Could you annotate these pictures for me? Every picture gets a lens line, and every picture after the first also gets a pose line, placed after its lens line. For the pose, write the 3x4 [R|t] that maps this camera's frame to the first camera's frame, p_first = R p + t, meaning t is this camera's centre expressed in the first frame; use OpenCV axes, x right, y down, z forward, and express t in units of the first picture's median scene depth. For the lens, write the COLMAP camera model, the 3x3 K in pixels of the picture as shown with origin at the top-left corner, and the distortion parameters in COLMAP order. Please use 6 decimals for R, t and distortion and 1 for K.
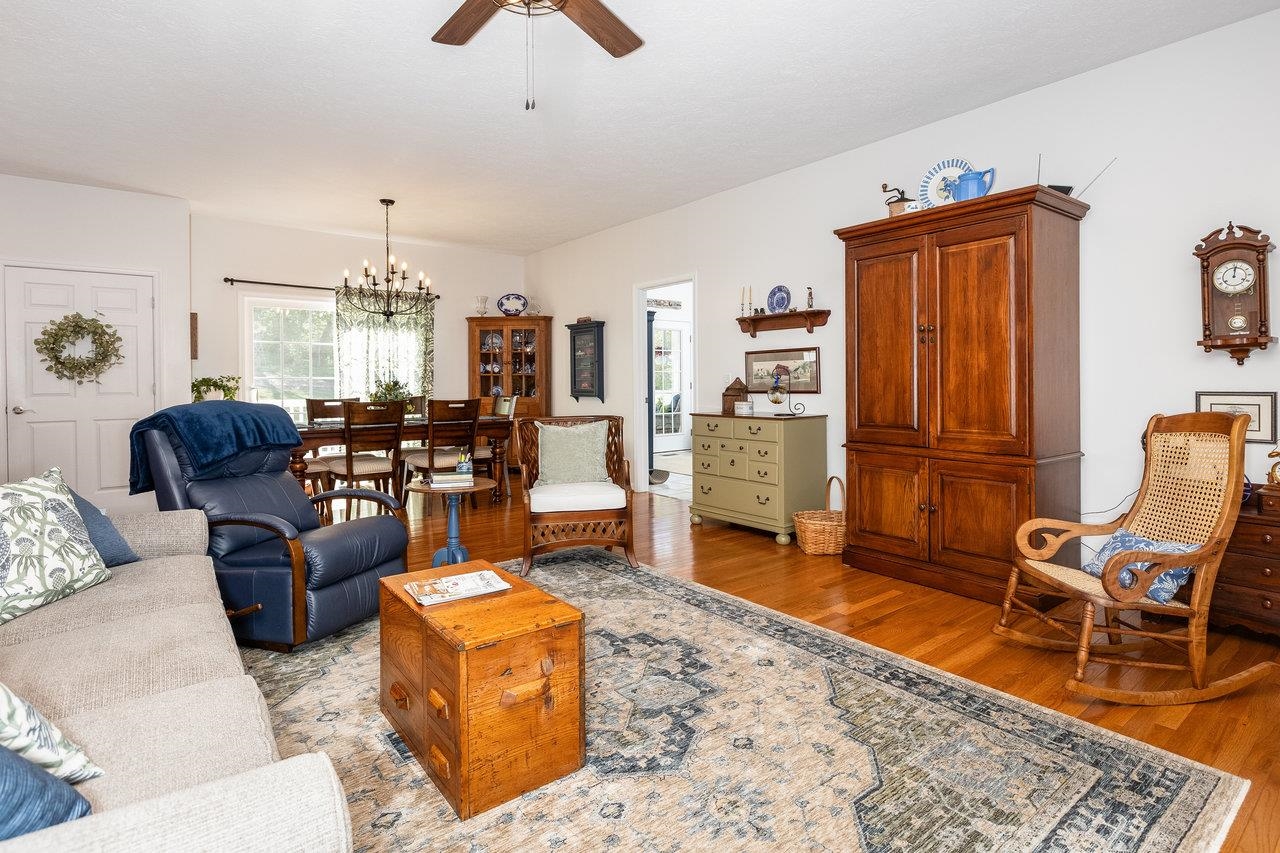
lens RADIAL K [[643.5, 0, 644.2], [0, 643.5, 384.4], [0, 0, 1]] dist [-0.004770, -0.000567]
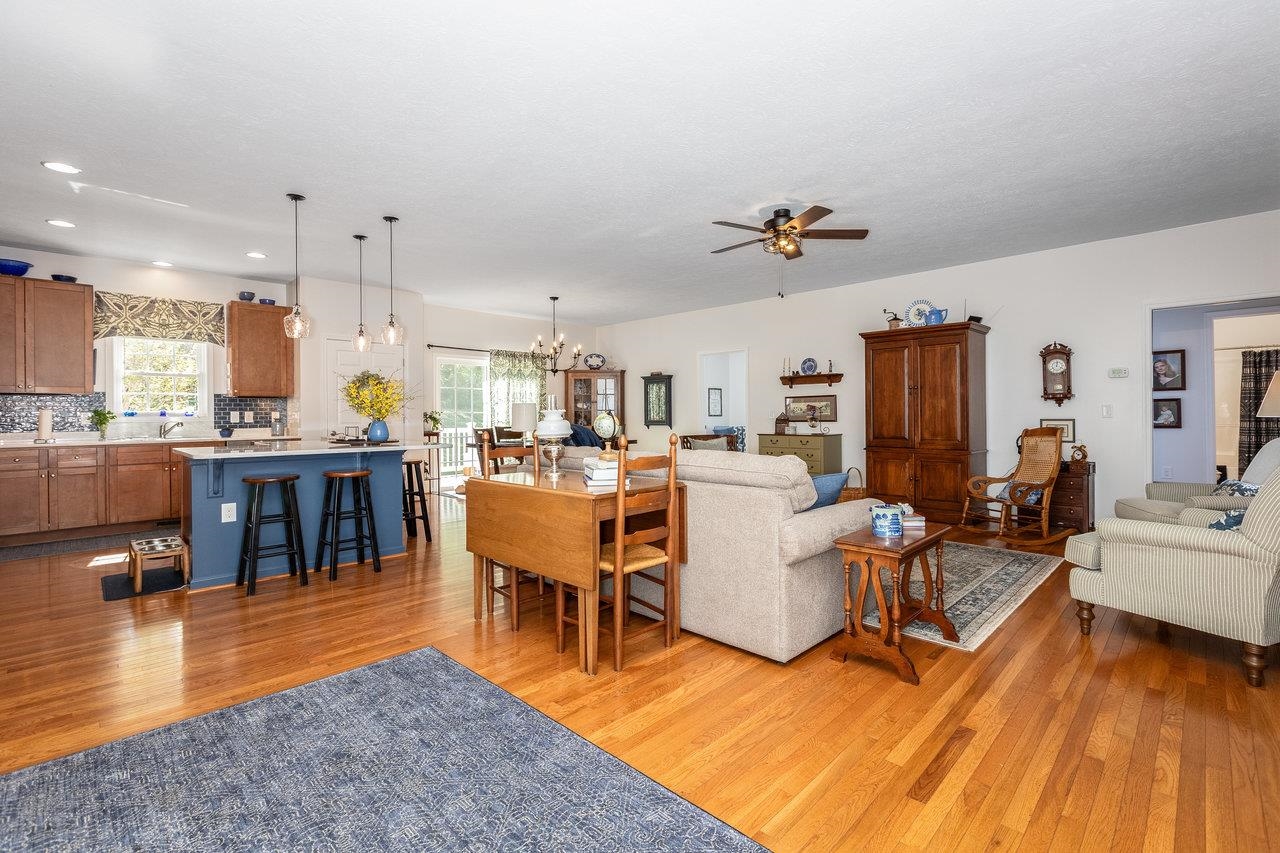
lens RADIAL K [[574.8, 0, 635.8], [0, 574.8, 413.1], [0, 0, 1]] dist [0.004136, -0.000274]
pose [[0.993195, 0.000944, 0.116463, -0.442679], [0.000209, 0.999951, -0.009887, 0.006284], [-0.116467, 0.009844, 0.993146, -0.472137]]
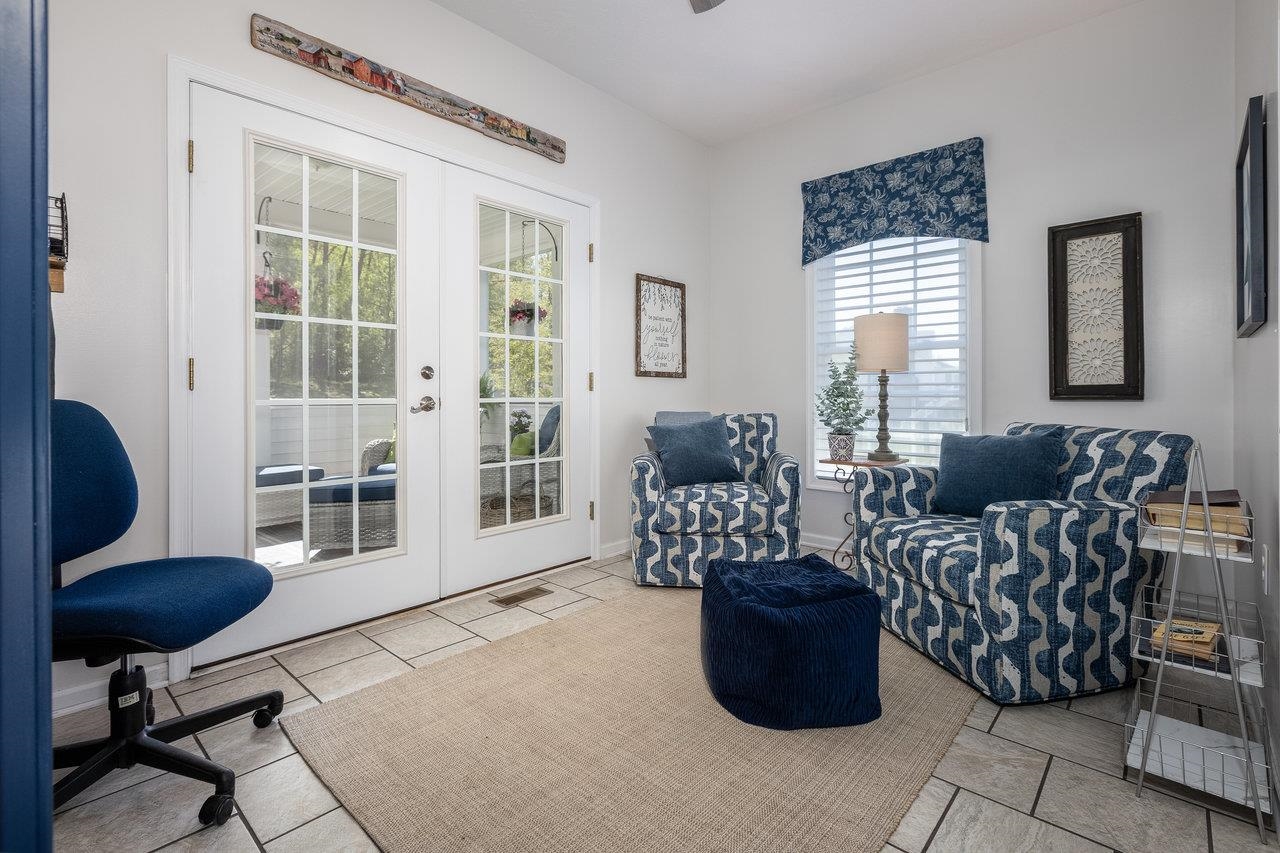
lens RADIAL K [[582.7, 0, 652.1], [0, 582.7, 394.2], [0, 0, 1]] dist [-0.000652, -0.000832]
pose [[0.983355, 0.007661, 0.181534, 0.101527], [-0.006249, 0.999946, -0.008349, 0.023970], [-0.181588, 0.007076, 0.983349, 1.445868]]
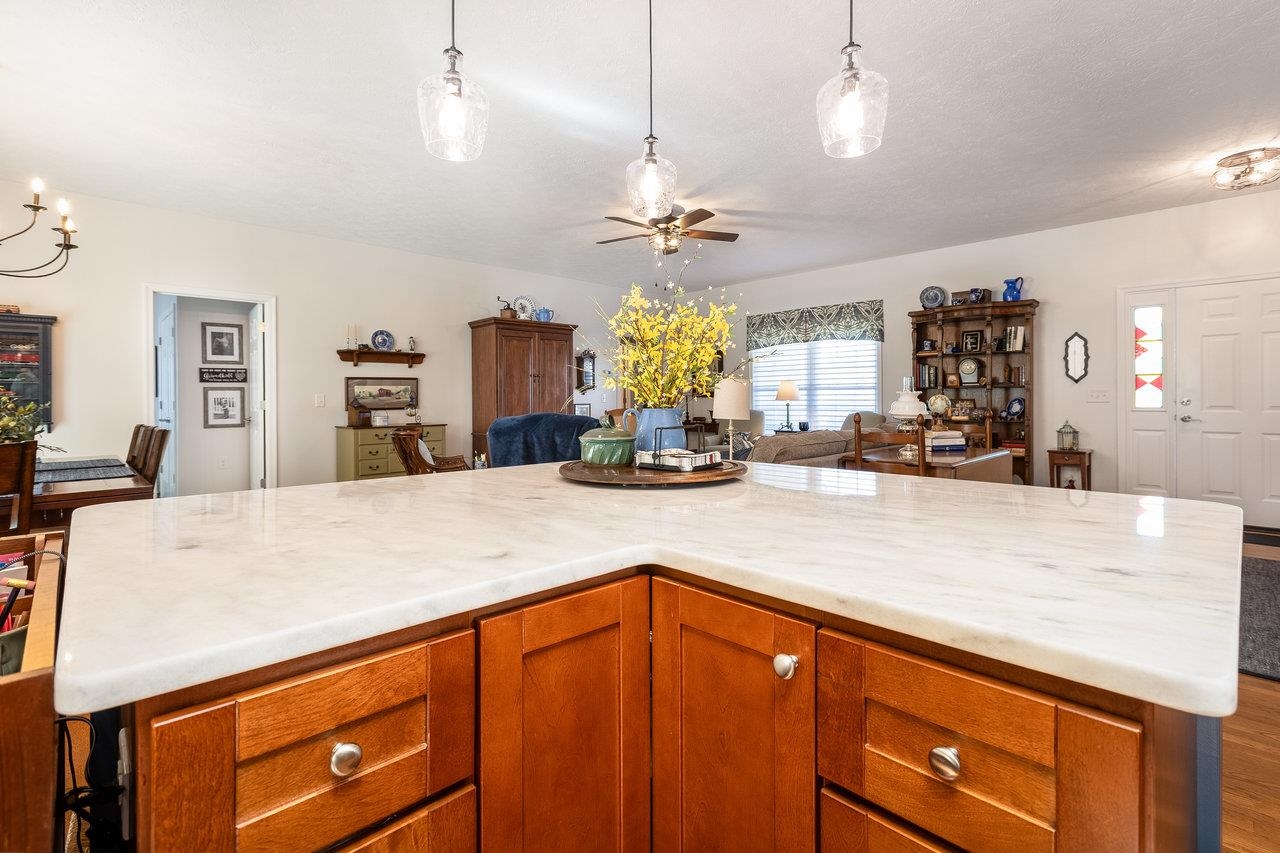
lens RADIAL K [[582.7, 0, 652.1], [0, 582.7, 394.2], [0, 0, 1]] dist [-0.000652, -0.000832]
pose [[-0.117216, 0.014274, 0.993004, -1.129503], [0.012040, 0.999844, -0.012952, 0.003582], [-0.993033, 0.010437, -0.117370, 0.616607]]
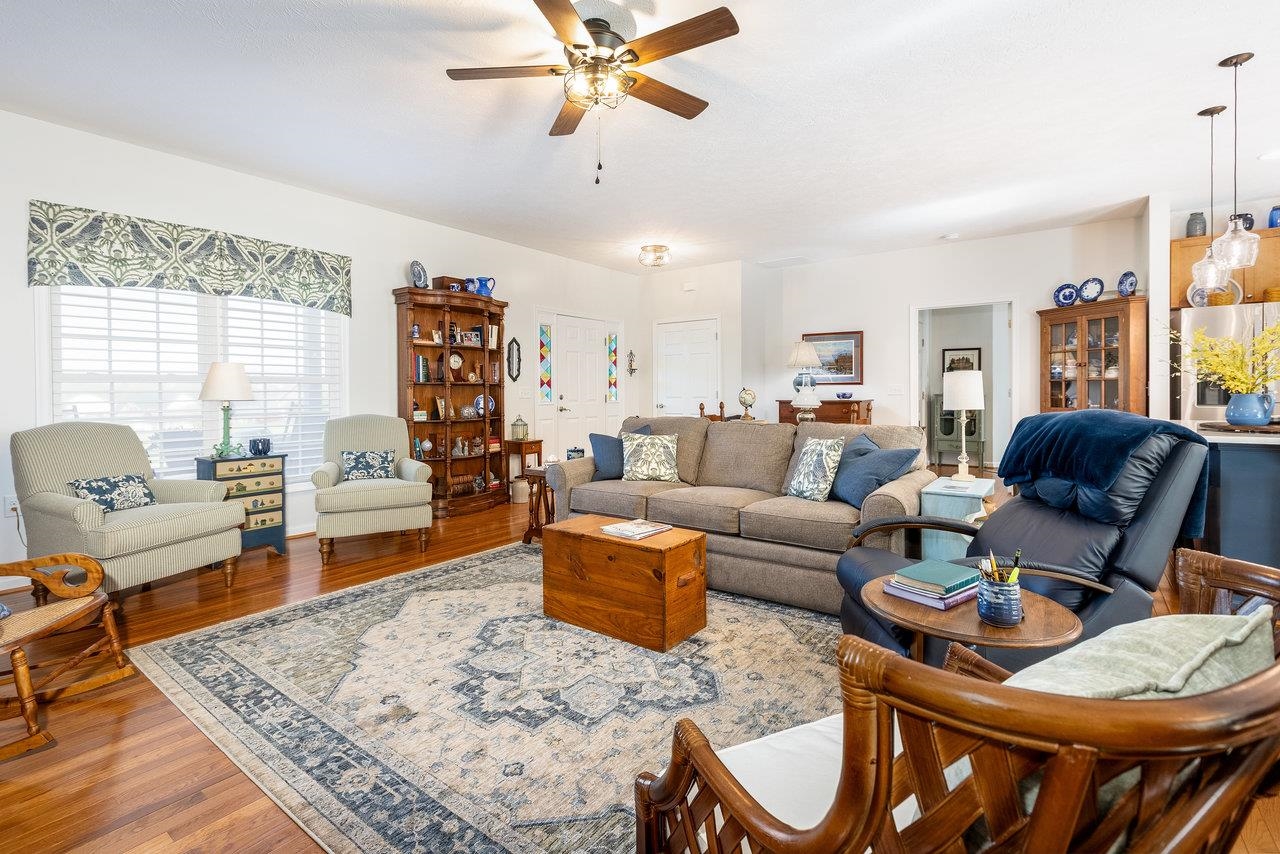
lens RADIAL K [[585.1, 0, 611.6], [0, 585.1, 403.8], [0, 0, 1]] dist [-0.003313, -0.000152]
pose [[-0.969387, 0.019631, -0.244753, 0.041205], [0.013527, 0.999555, 0.026595, -0.005452], [0.245166, 0.022470, -0.969221, 1.003255]]
